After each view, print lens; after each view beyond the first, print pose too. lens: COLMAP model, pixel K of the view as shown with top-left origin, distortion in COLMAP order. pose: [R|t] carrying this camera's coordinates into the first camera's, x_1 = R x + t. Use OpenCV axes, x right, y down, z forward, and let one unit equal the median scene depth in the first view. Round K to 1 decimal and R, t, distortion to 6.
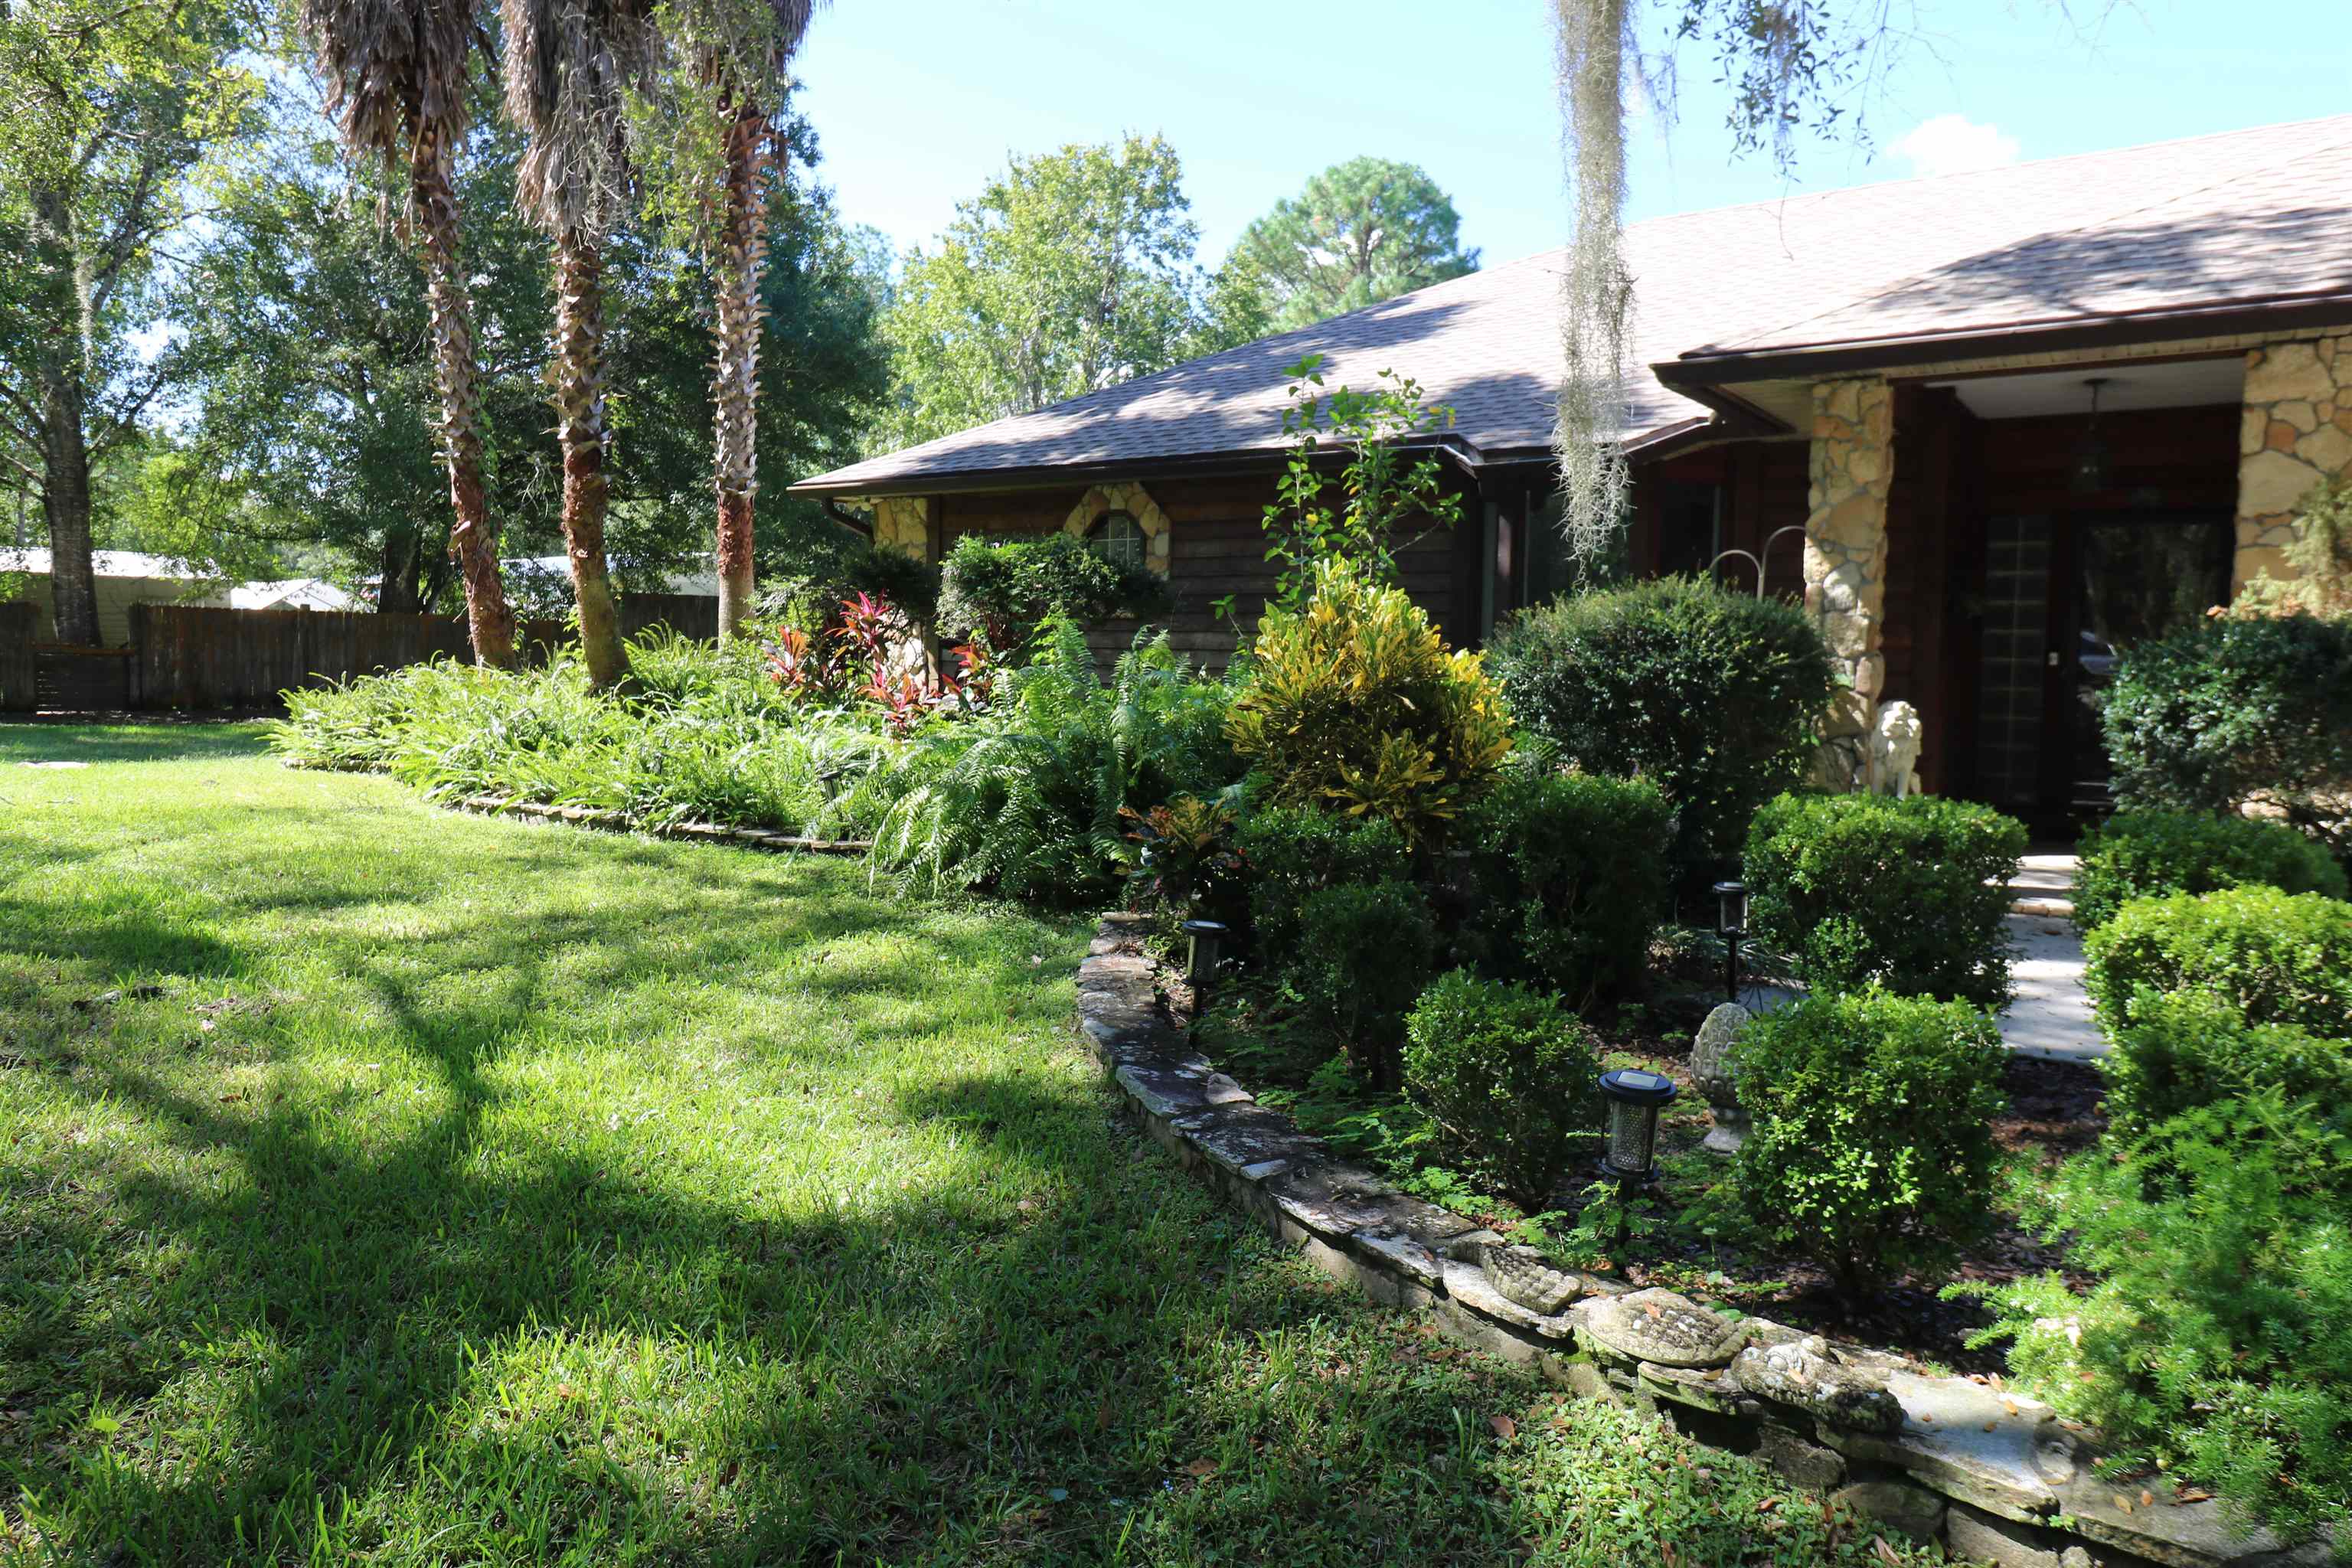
lens RADIAL K [[1521.0, 0, 1176.0], [0, 1521.0, 784.0], [0, 0, 1]] dist [-0.028518, -0.000057]
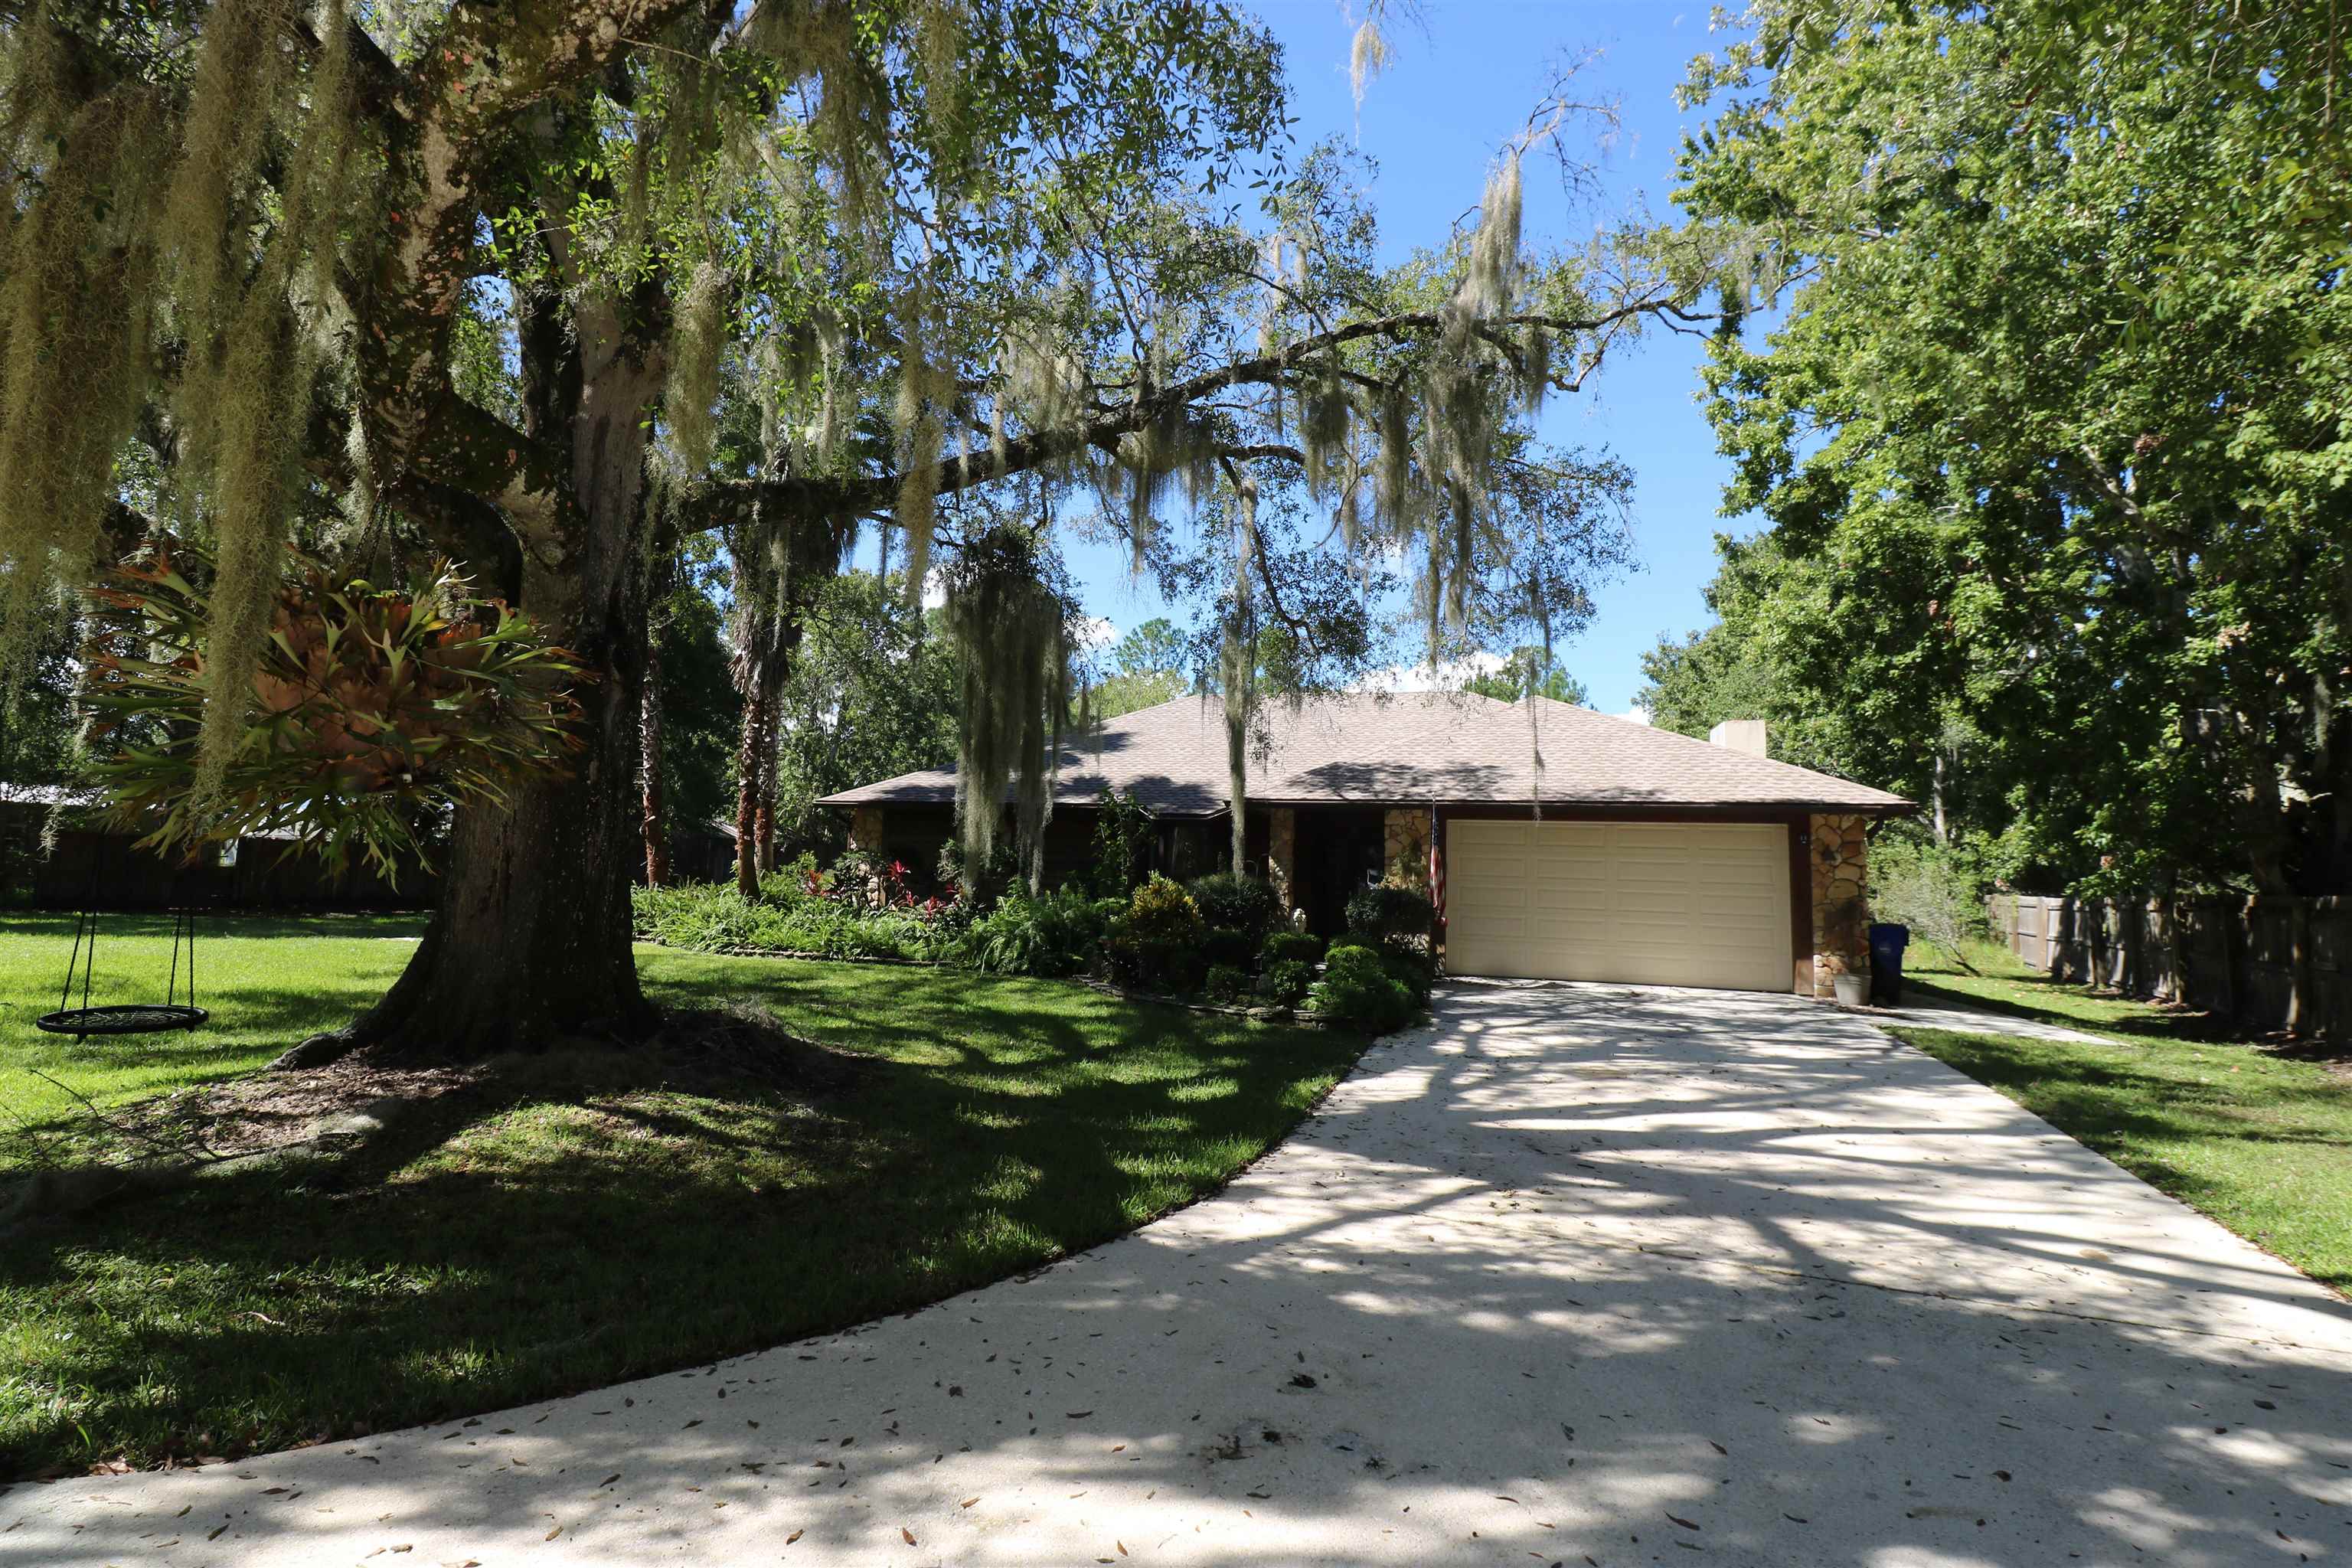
lens RADIAL K [[1093.5, 0, 1178.4], [0, 1093.5, 770.2], [0, 0, 1]] dist [0.002058, -0.014043]
pose [[0.947030, 0.043330, 0.318208, -0.524545], [0.012540, 0.985111, -0.171463, 0.052252], [-0.320900, 0.166371, 0.932386, -1.156715]]
